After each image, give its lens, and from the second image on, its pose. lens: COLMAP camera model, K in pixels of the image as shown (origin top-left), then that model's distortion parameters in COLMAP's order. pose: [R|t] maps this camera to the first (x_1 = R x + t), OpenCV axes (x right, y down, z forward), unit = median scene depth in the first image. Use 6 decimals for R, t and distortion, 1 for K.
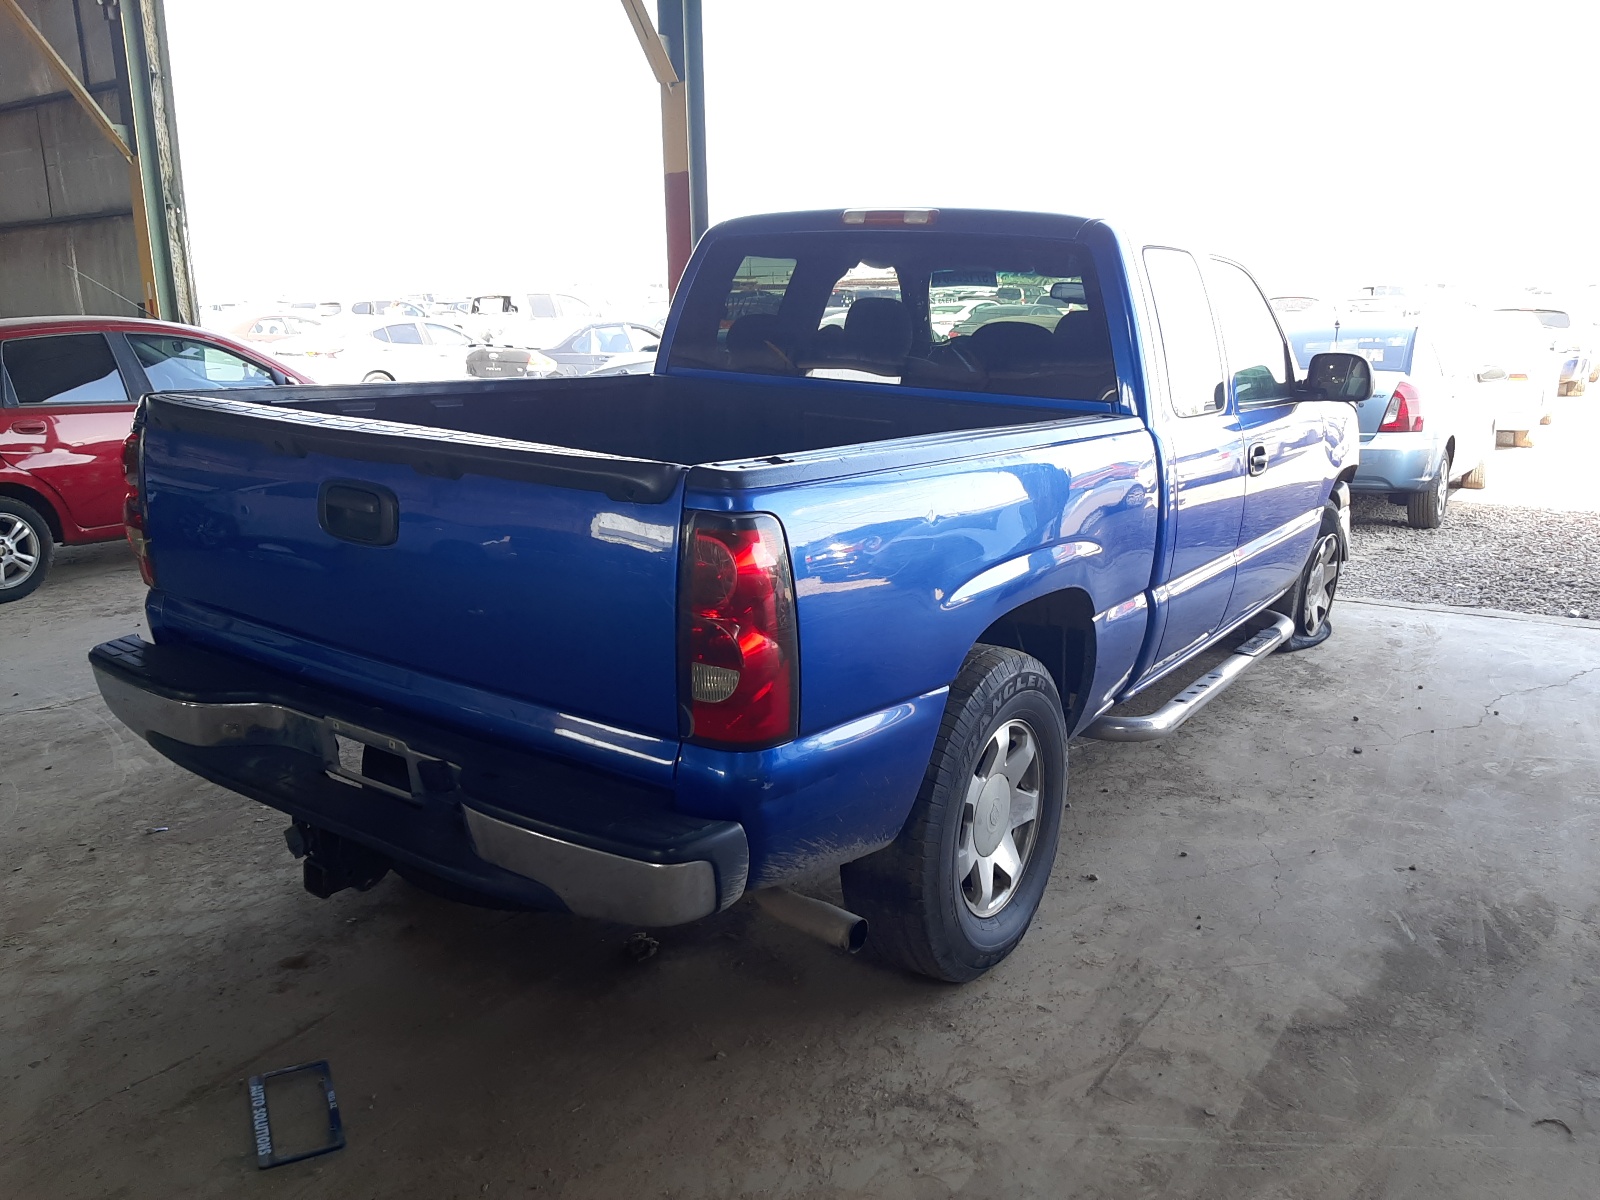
lens RADIAL K [[1233.5, 0, 781.3], [0, 1233.5, 601.4], [0, 0, 1]] dist [-0.001121, -0.000198]
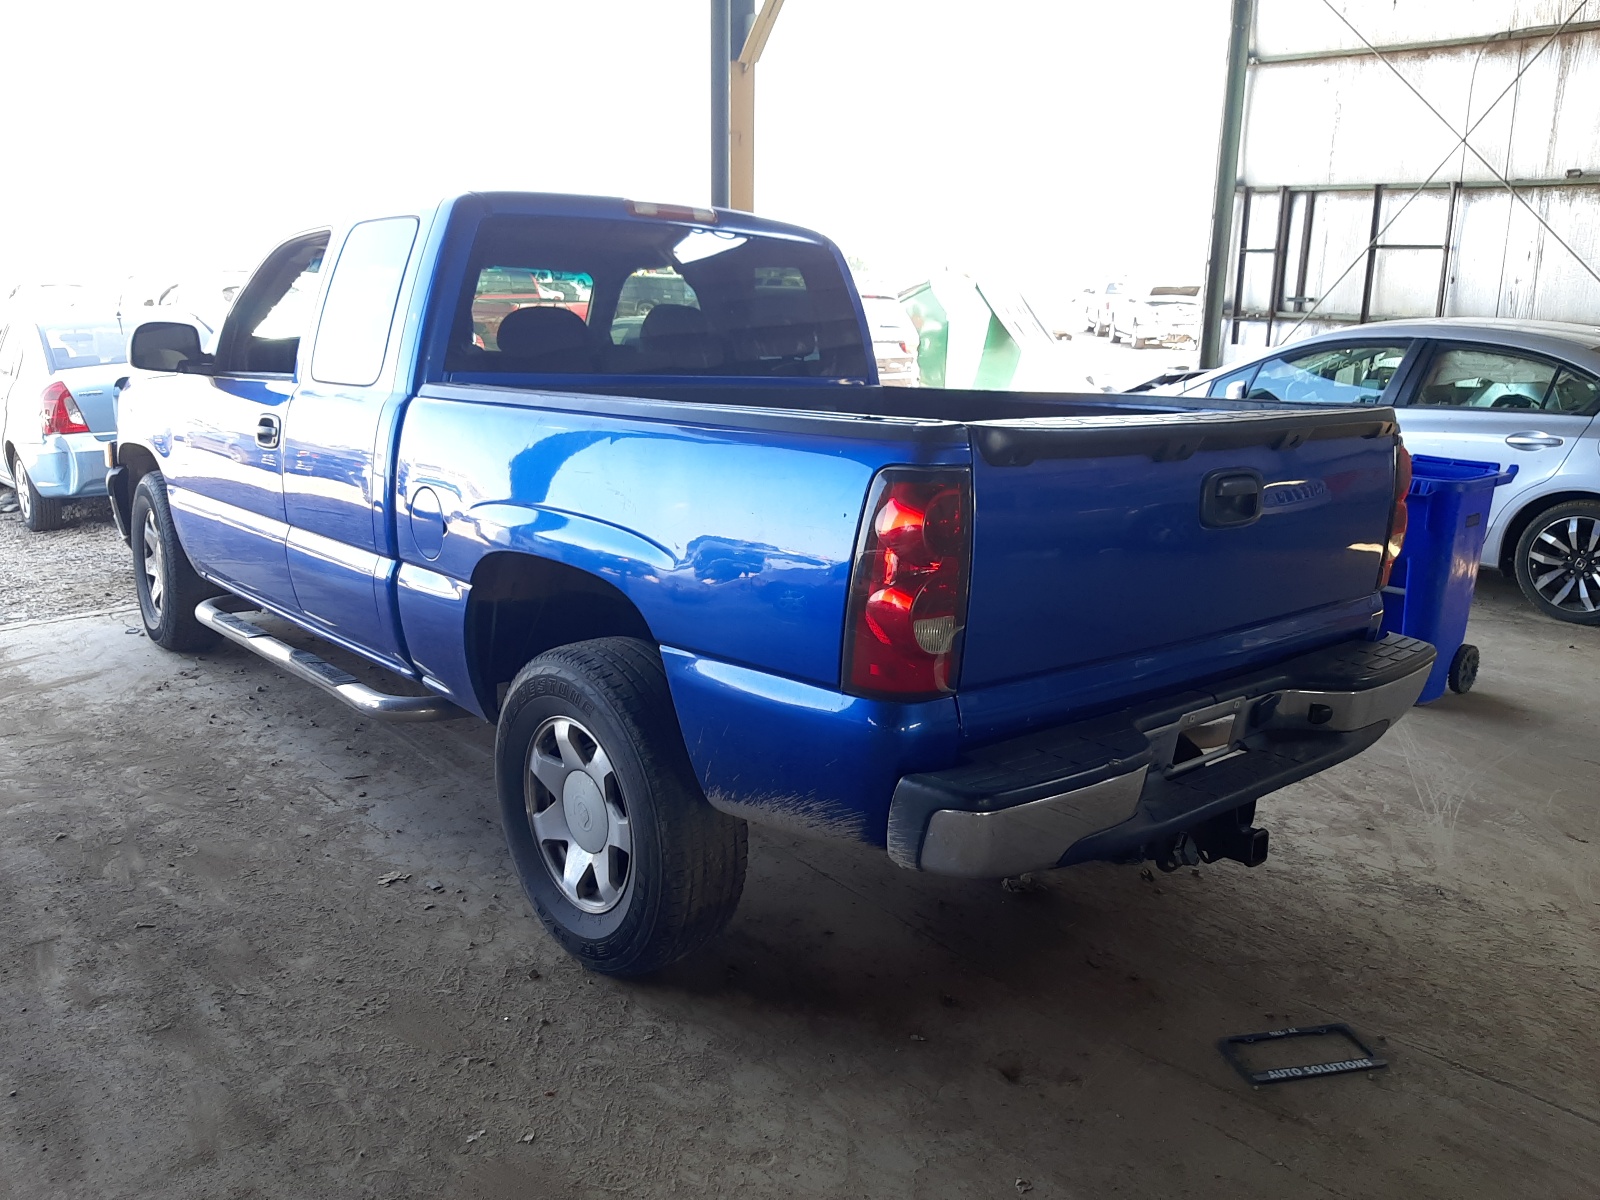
lens RADIAL K [[1233.5, 0, 781.3], [0, 1233.5, 601.4], [0, 0, 1]] dist [-0.001121, -0.000198]
pose [[0.242744, -0.211505, 0.946753, -1.119131], [0.204067, 0.965239, 0.163313, -0.181949], [-0.948384, 0.153557, 0.277467, 0.833848]]
